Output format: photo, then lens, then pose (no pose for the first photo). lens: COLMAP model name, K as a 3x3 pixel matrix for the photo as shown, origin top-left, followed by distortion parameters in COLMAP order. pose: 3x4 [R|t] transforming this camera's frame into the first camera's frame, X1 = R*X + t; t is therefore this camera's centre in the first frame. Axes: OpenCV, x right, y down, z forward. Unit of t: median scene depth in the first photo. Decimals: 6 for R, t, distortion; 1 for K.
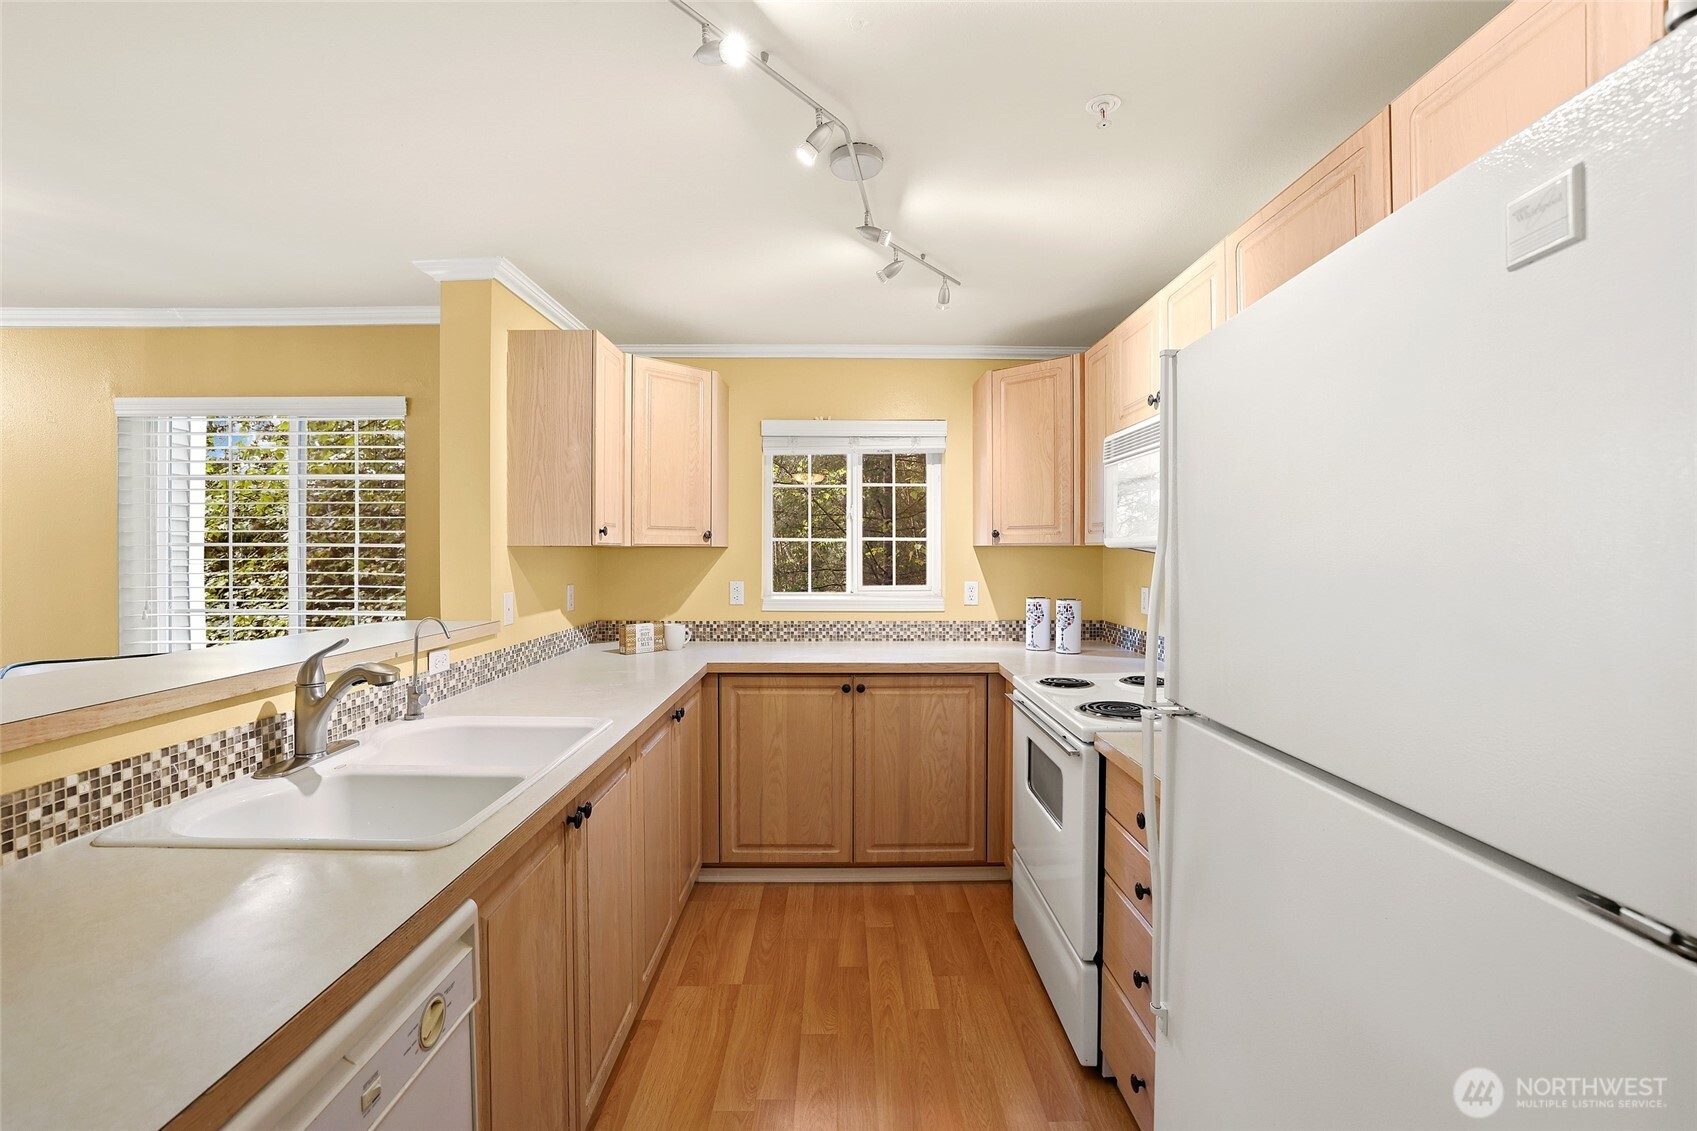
lens RADIAL K [[742.5, 0, 845.0], [0, 742.5, 558.2], [0, 0, 1]] dist [-0.034753, 0.010929]
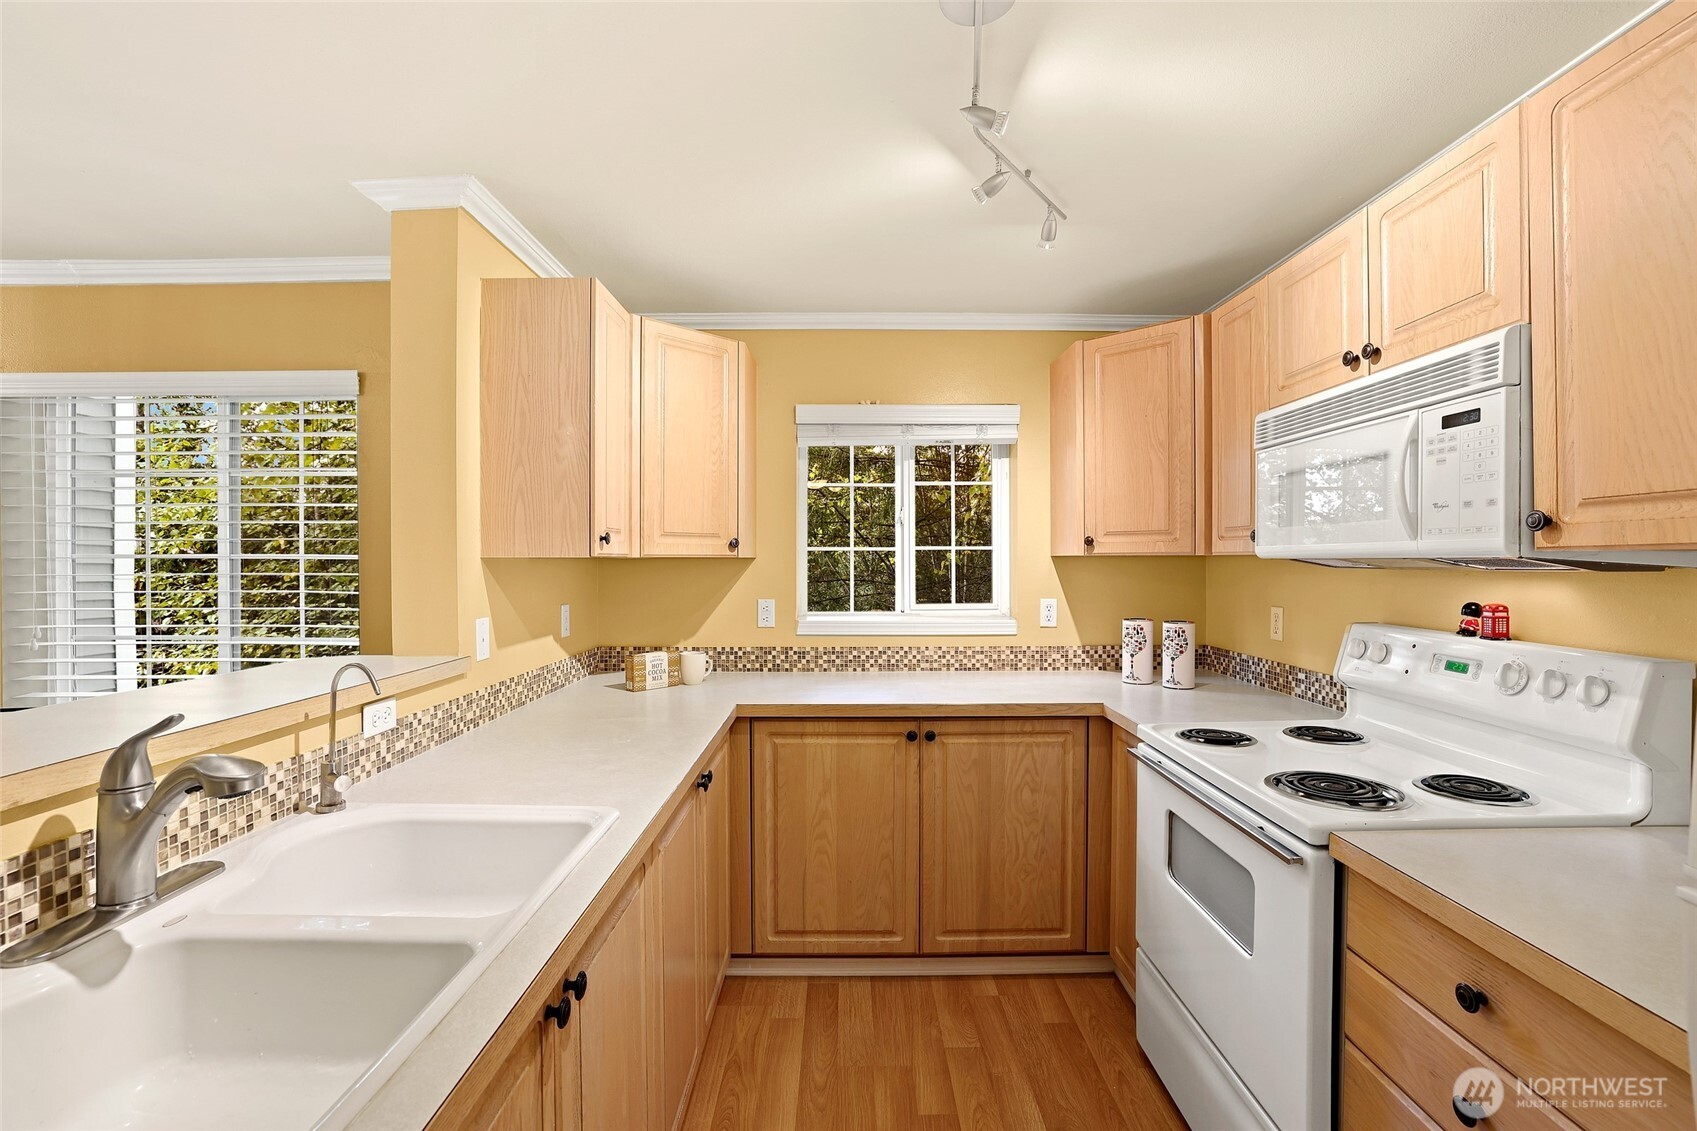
lens RADIAL K [[742.5, 0, 846.6], [0, 742.5, 567.7], [0, 0, 1]] dist [-0.034753, 0.010929]
pose [[0.999994, -0.002304, -0.002618, -0.065072], [0.002305, 0.999997, 0.000327, -0.005102], [0.002617, -0.000333, 0.999997, 0.204758]]
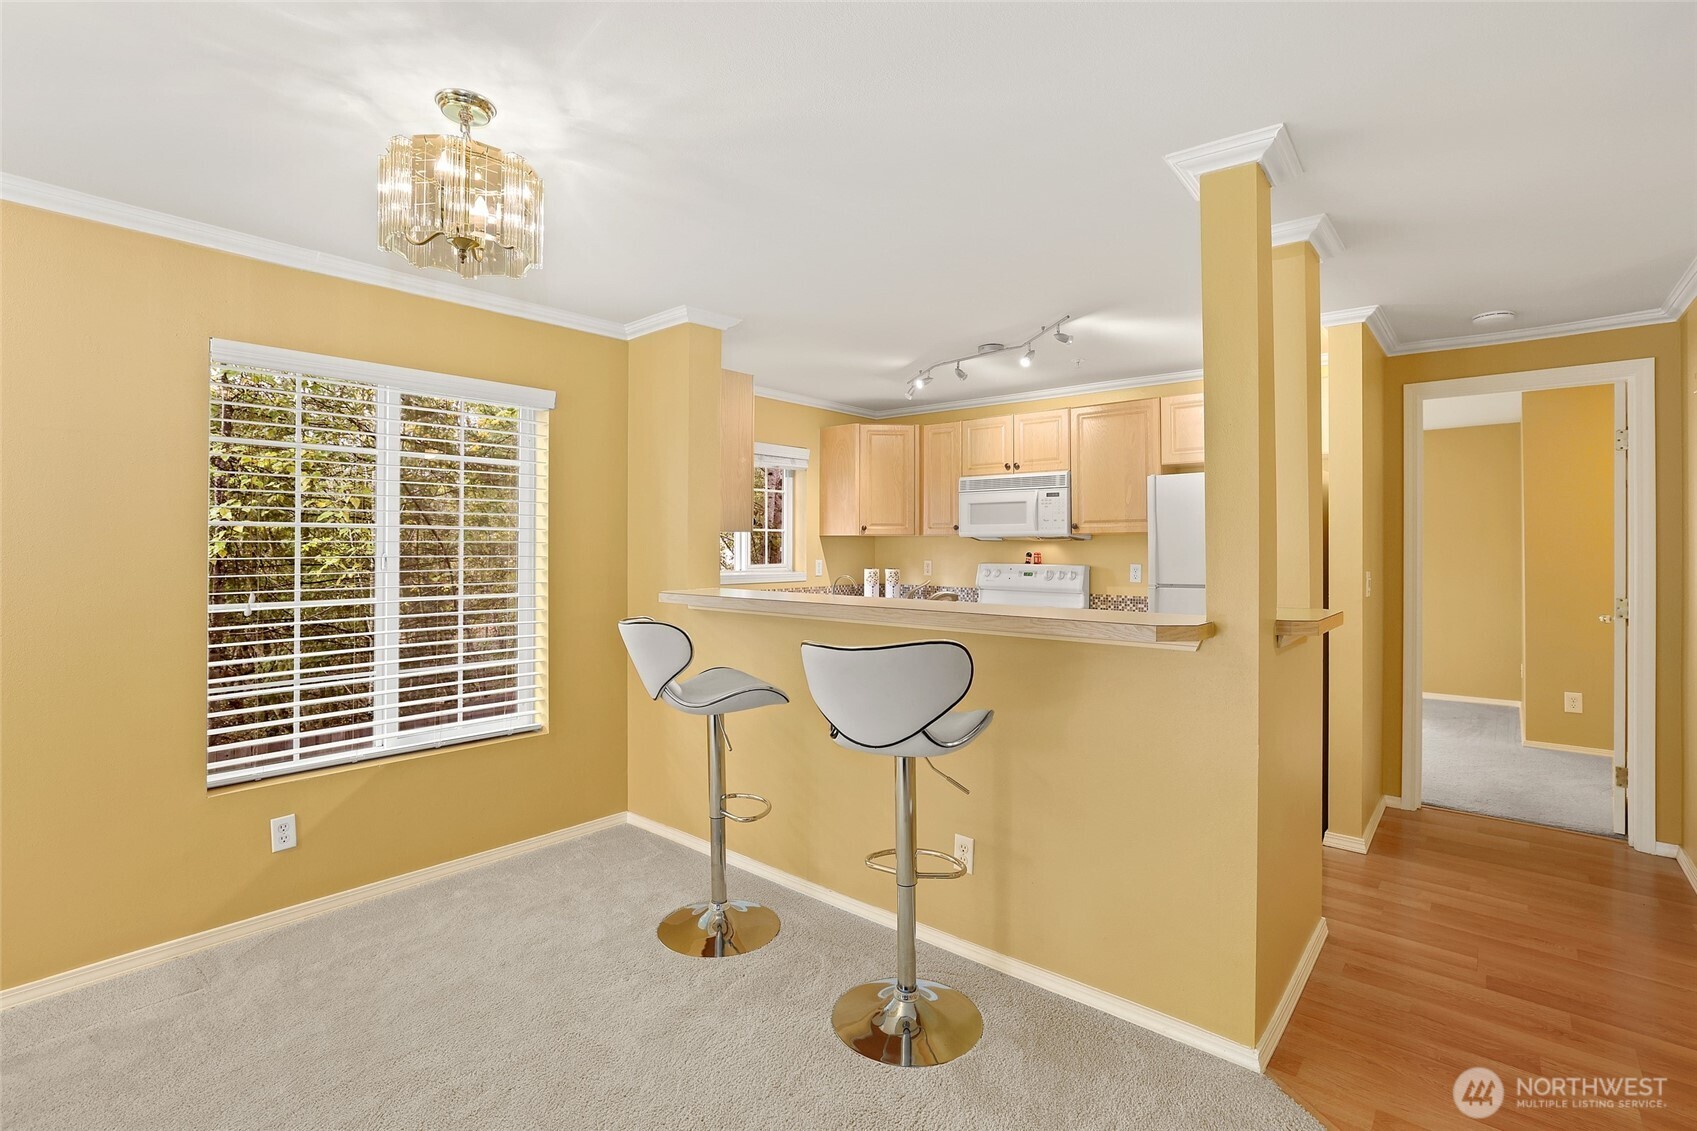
lens RADIAL K [[777.3, 0, 859.6], [0, 777.3, 541.7], [0, 0, 1]] dist [-0.026889, 0.005184]
pose [[0.647670, 0.002339, 0.761918, -1.156316], [0.007328, 0.999930, -0.009299, 0.012347], [-0.761886, 0.011606, 0.647607, -0.073589]]
